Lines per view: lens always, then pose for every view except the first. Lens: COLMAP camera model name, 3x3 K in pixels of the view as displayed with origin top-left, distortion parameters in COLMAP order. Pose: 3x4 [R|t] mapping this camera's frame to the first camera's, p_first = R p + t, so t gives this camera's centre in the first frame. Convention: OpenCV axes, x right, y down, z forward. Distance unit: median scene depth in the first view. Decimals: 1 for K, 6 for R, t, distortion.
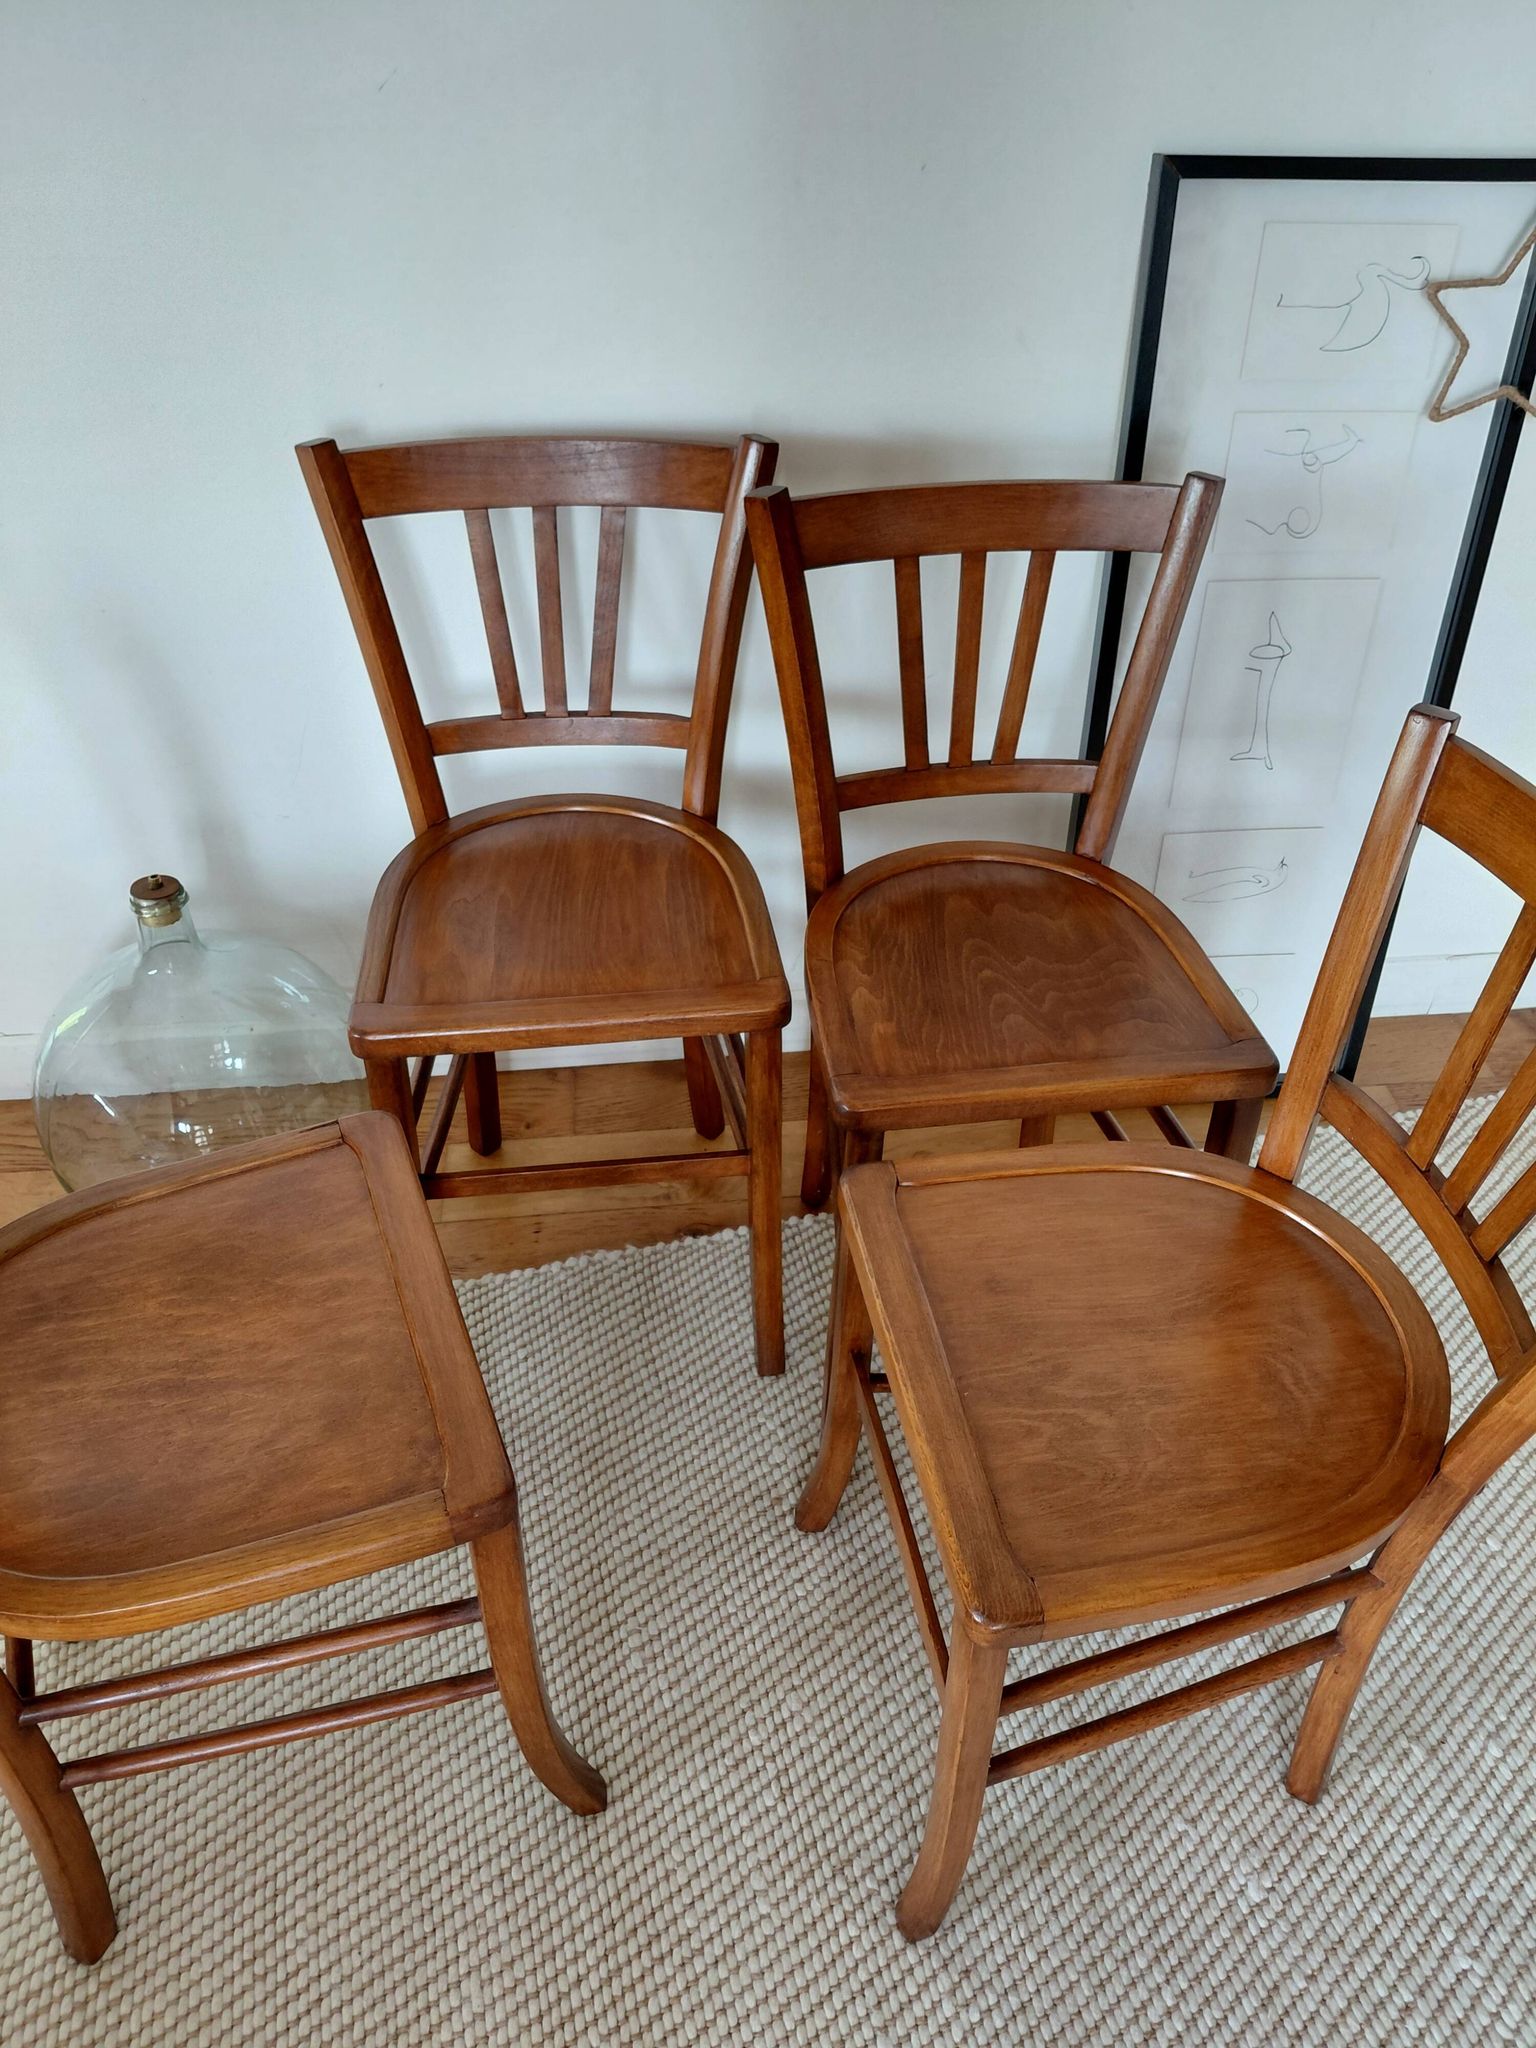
lens RADIAL K [[1575.9, 0, 799.5], [0, 1575.9, 1050.9], [0, 0, 1]] dist [0.041168, -0.115981]
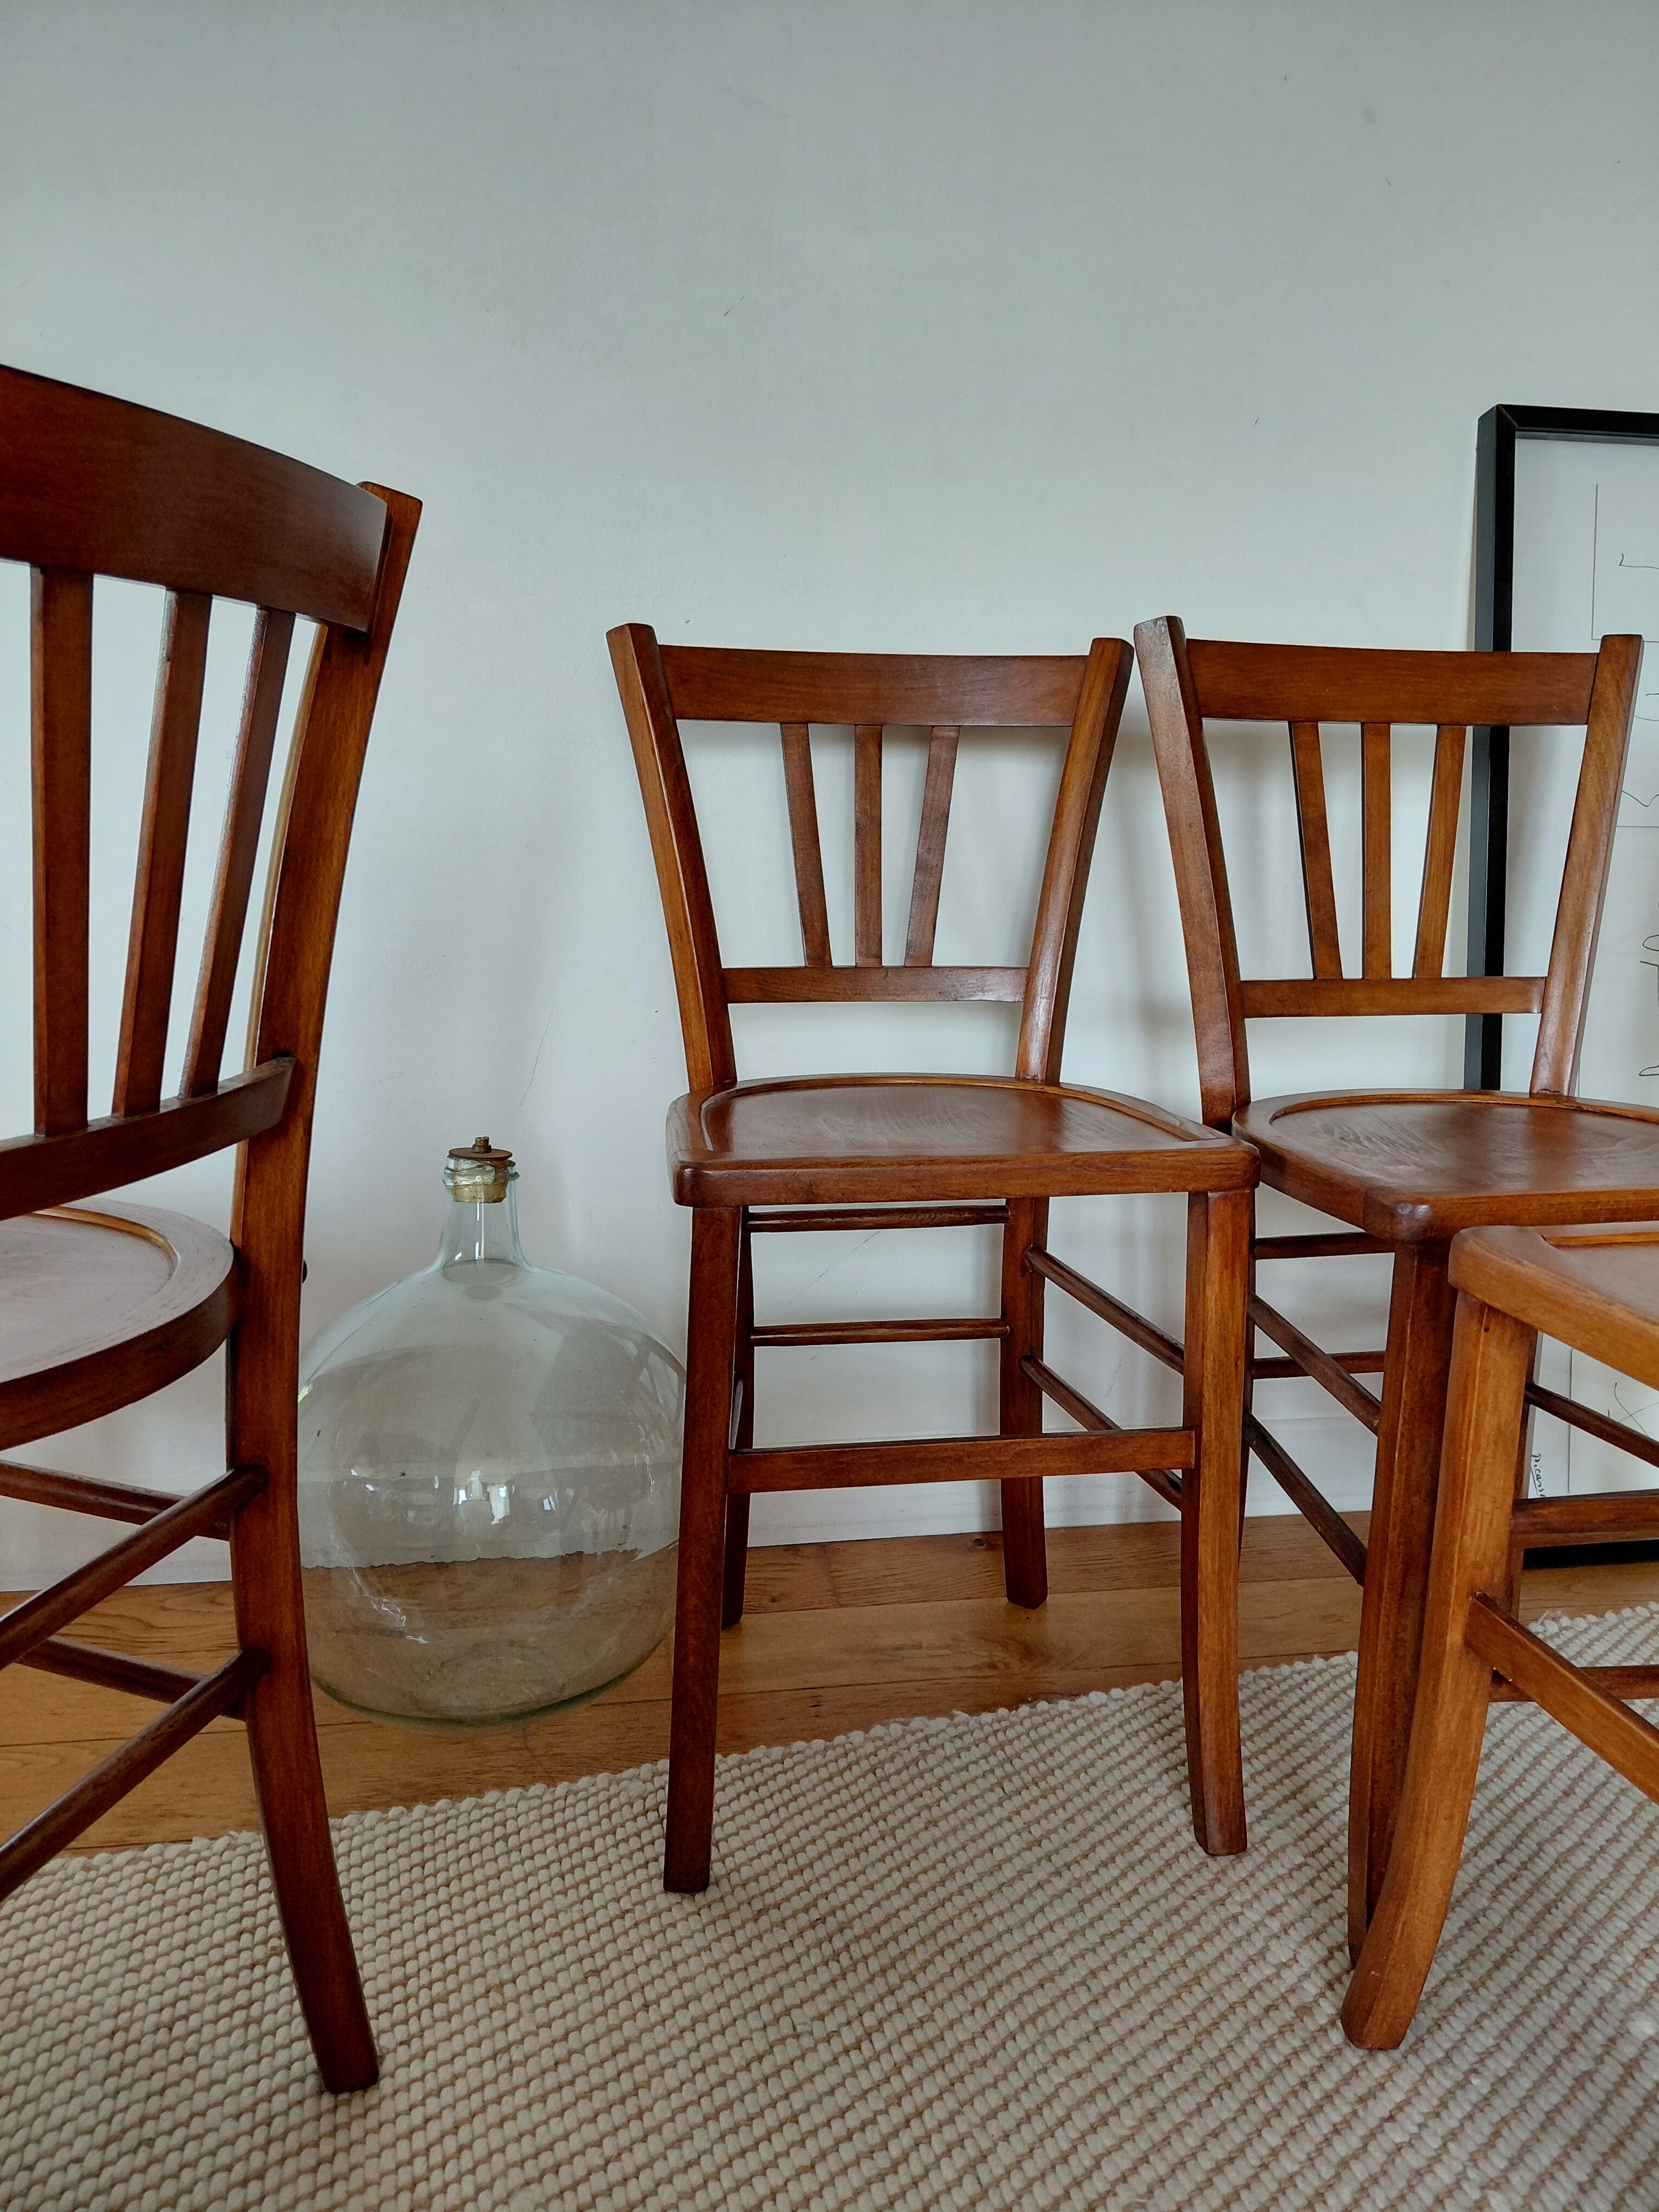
lens RADIAL K [[1711.8, 0, 837.9], [0, 1711.8, 1095.1], [0, 0, 1]] dist [-0.002661, -0.047014]
pose [[0.999345, -0.021994, 0.028733, -0.206747], [0.033548, 0.860751, -0.507919, 0.314280], [-0.013560, 0.508551, 0.860925, 0.275591]]
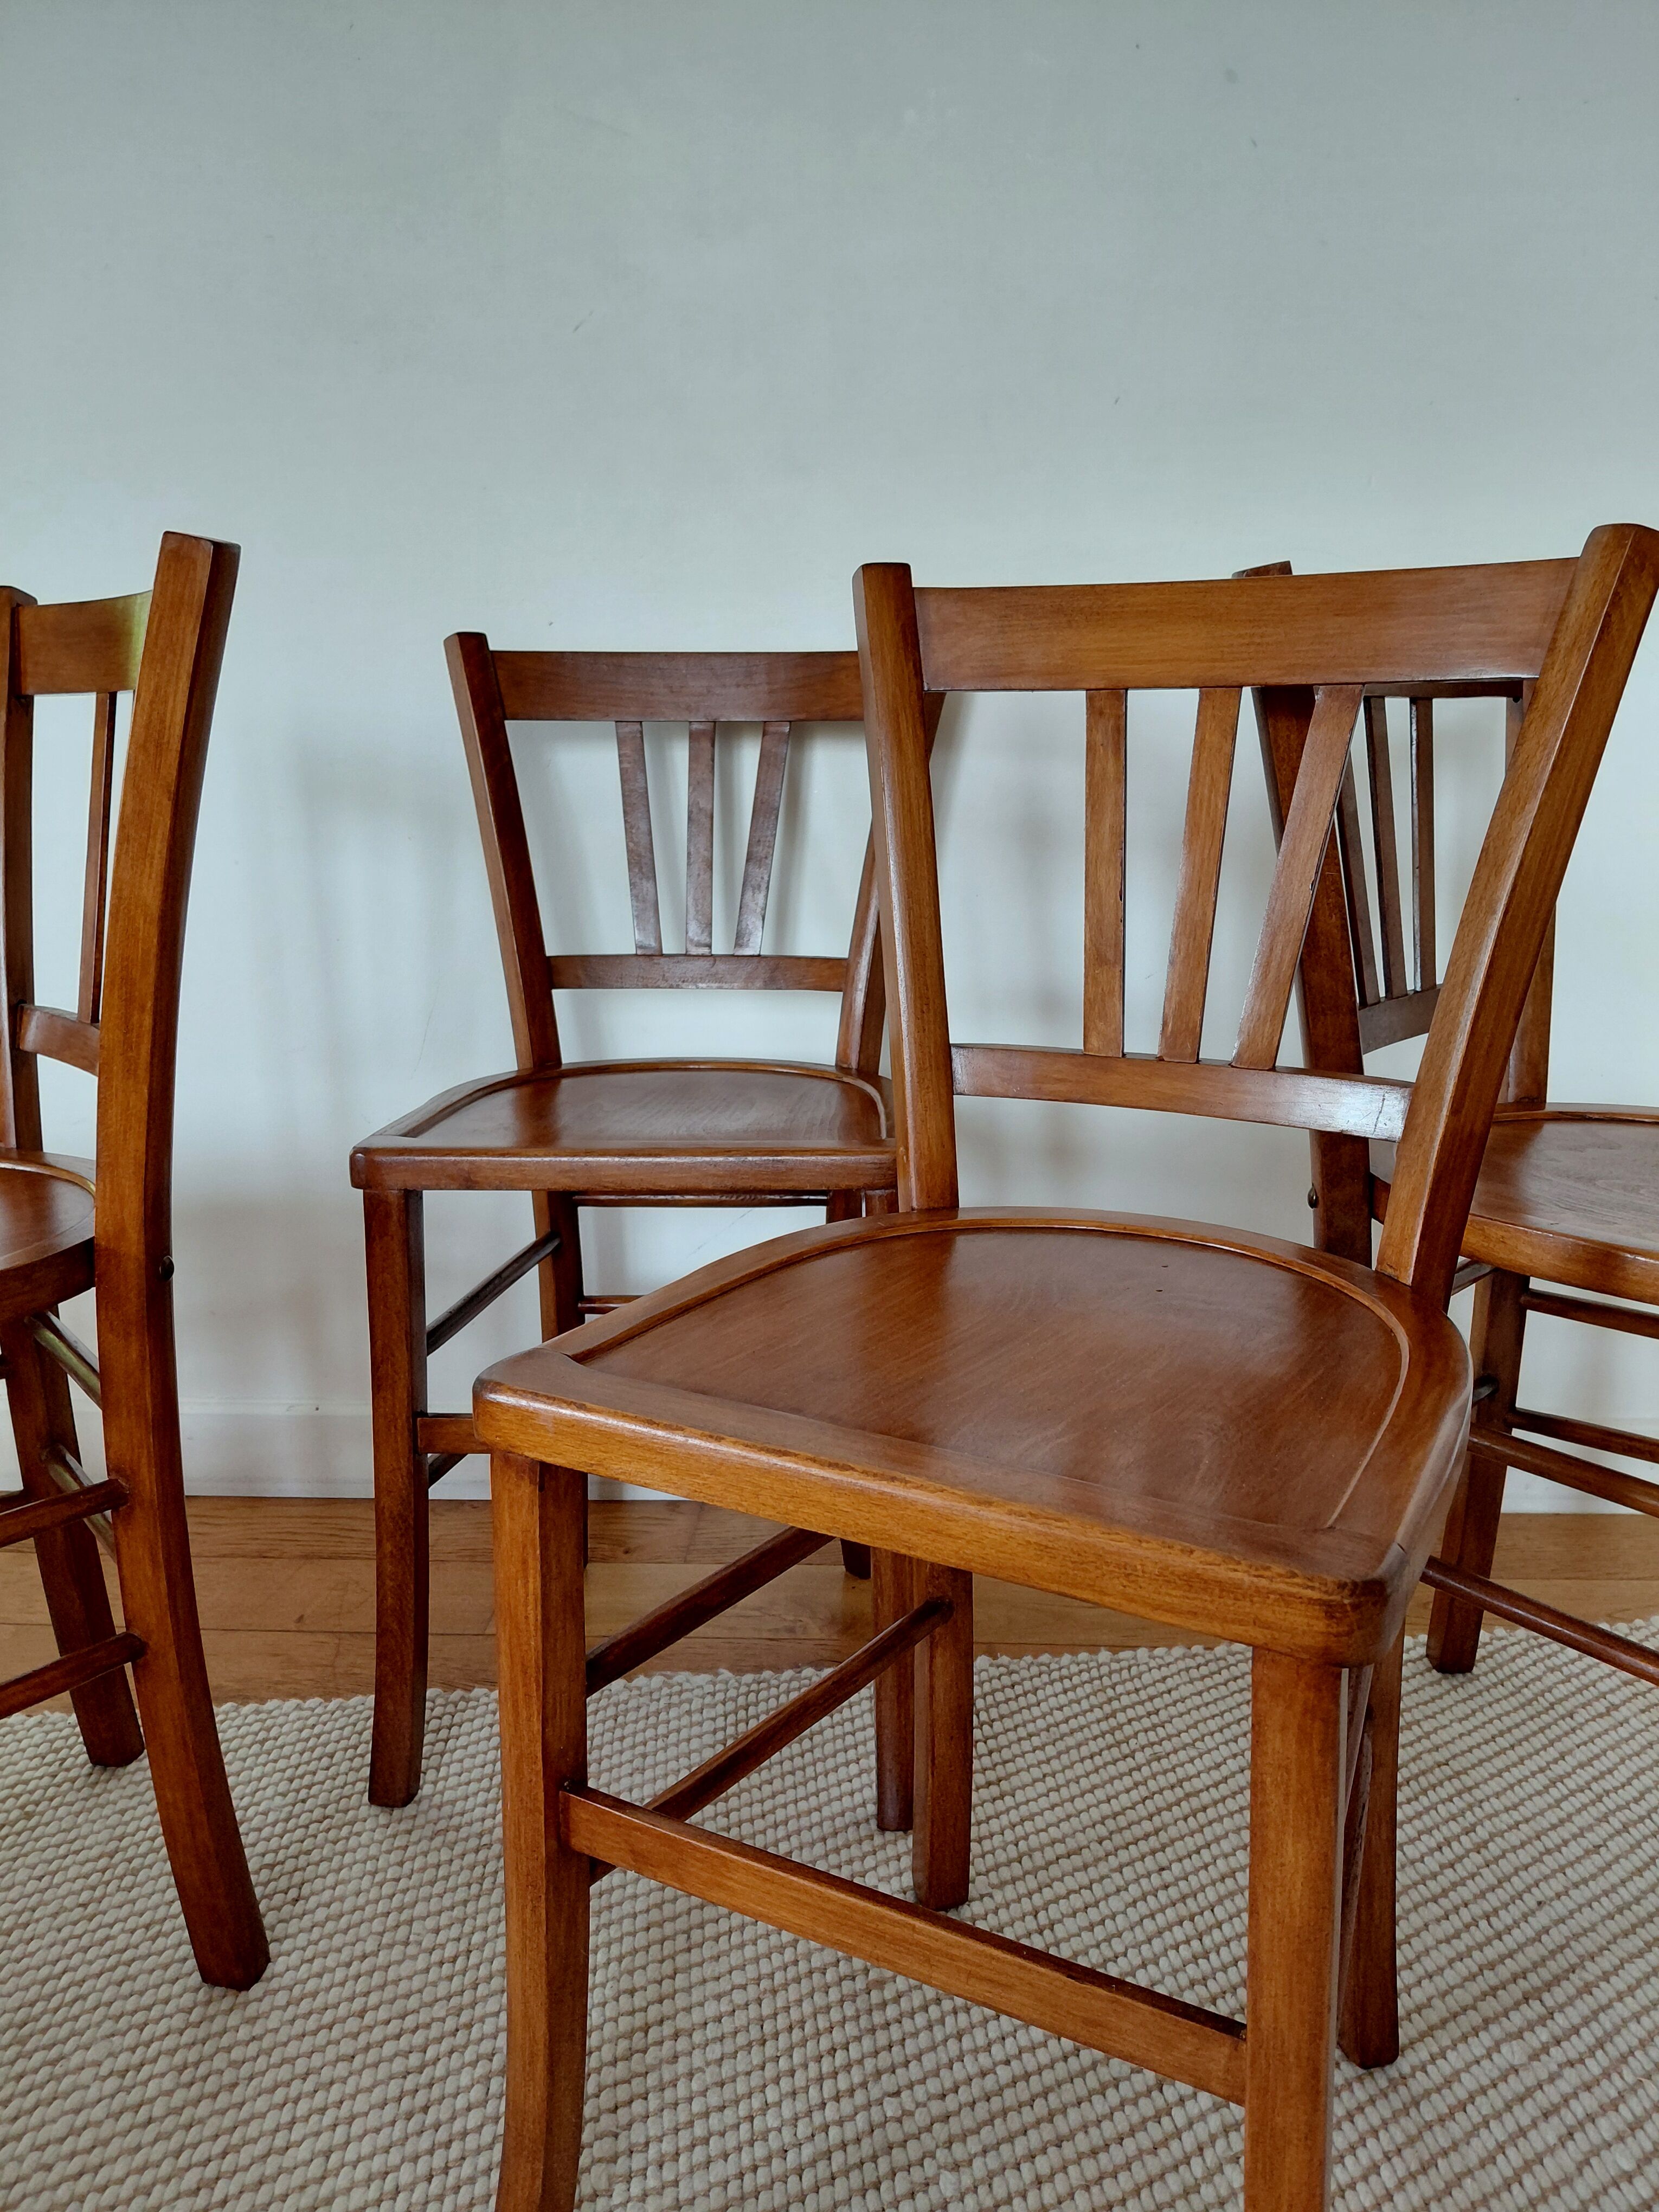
lens RADIAL K [[1711.8, 0, 849.6], [0, 1711.8, 1103.7], [0, 0, 1]] dist [-0.002661, -0.047014]
pose [[0.986563, 0.005592, -0.163288, 0.084934], [-0.083547, 0.876134, -0.474773, 0.307627], [0.140407, 0.482036, 0.864828, 0.256620]]
